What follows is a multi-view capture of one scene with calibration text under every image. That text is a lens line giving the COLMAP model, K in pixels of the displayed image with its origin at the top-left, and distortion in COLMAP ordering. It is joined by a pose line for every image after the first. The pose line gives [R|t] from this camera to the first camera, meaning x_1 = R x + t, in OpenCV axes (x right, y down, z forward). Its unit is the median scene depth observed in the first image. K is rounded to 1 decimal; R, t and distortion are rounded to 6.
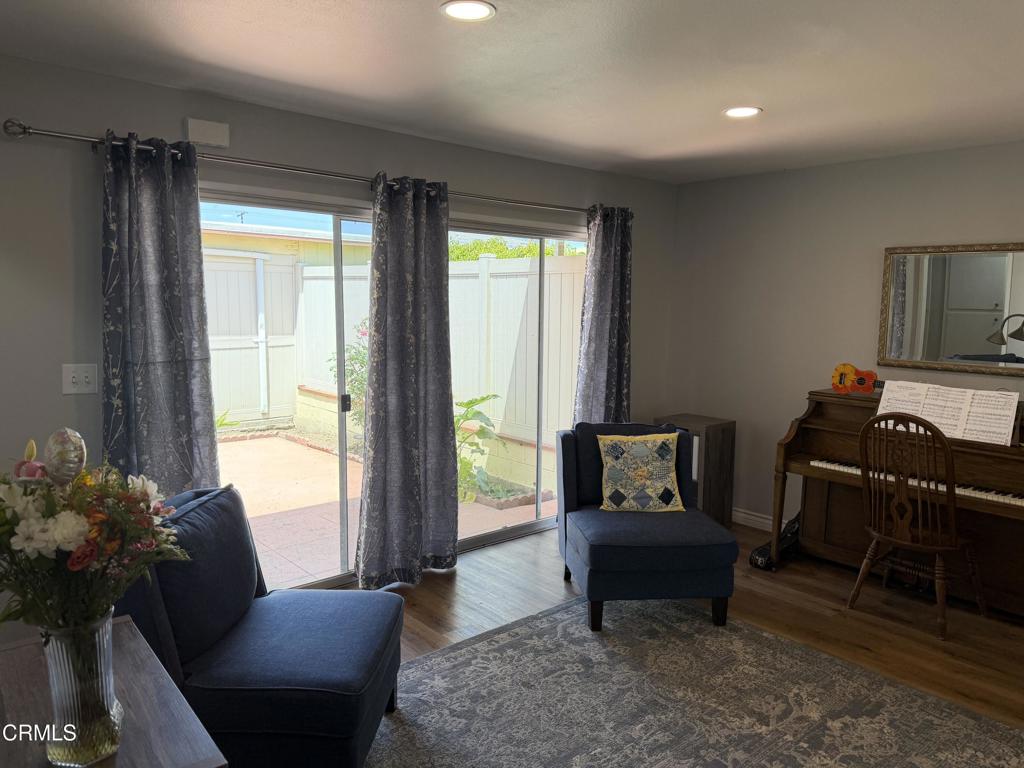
lens RADIAL K [[725.9, 0, 524.4], [0, 725.9, 388.2], [0, 0, 1]] dist [0.061342, -0.061598]
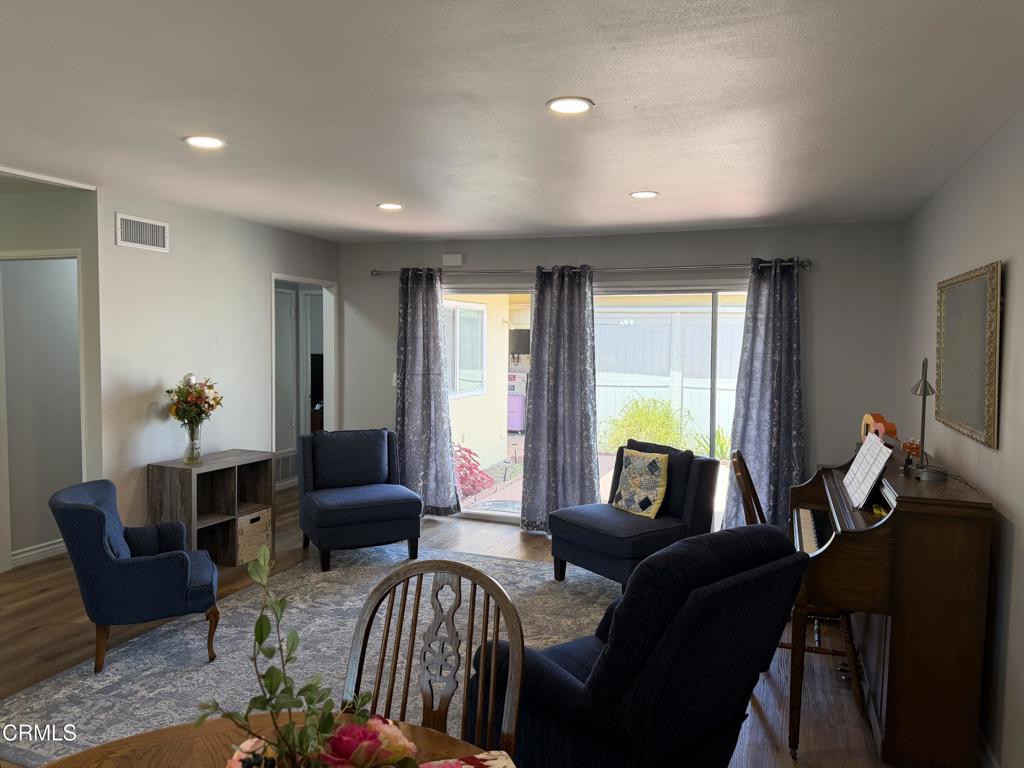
lens RADIAL K [[725.9, 0, 509.1], [0, 725.9, 383.1], [0, 0, 1]] dist [0.061342, -0.061598]
pose [[0.474419, 0.043466, -0.879226, 1.251502], [-0.112834, 0.993544, -0.011767, -0.012731], [0.873038, 0.104789, 0.476260, 0.220053]]
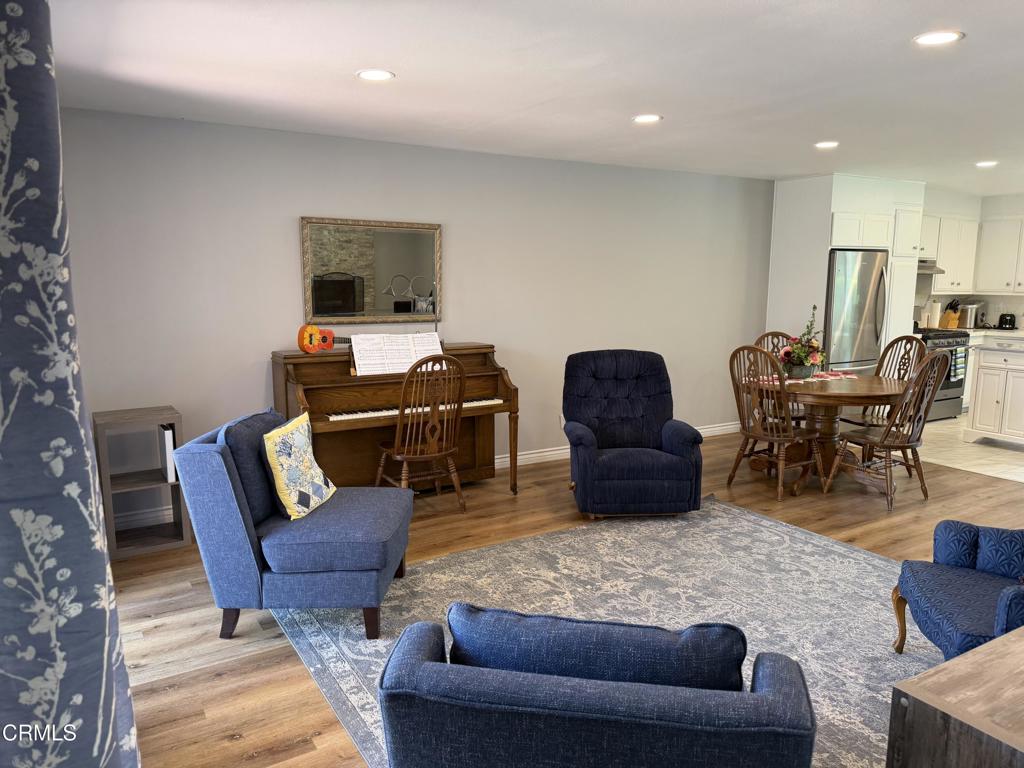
lens RADIAL K [[725.9, 0, 494.3], [0, 725.9, 383.9], [0, 0, 1]] dist [0.061342, -0.061598]
pose [[0.160376, -0.160467, 0.973925, -0.712141], [0.111226, 0.983350, 0.143705, -0.089019], [-0.980769, 0.085279, 0.175554, 0.675364]]
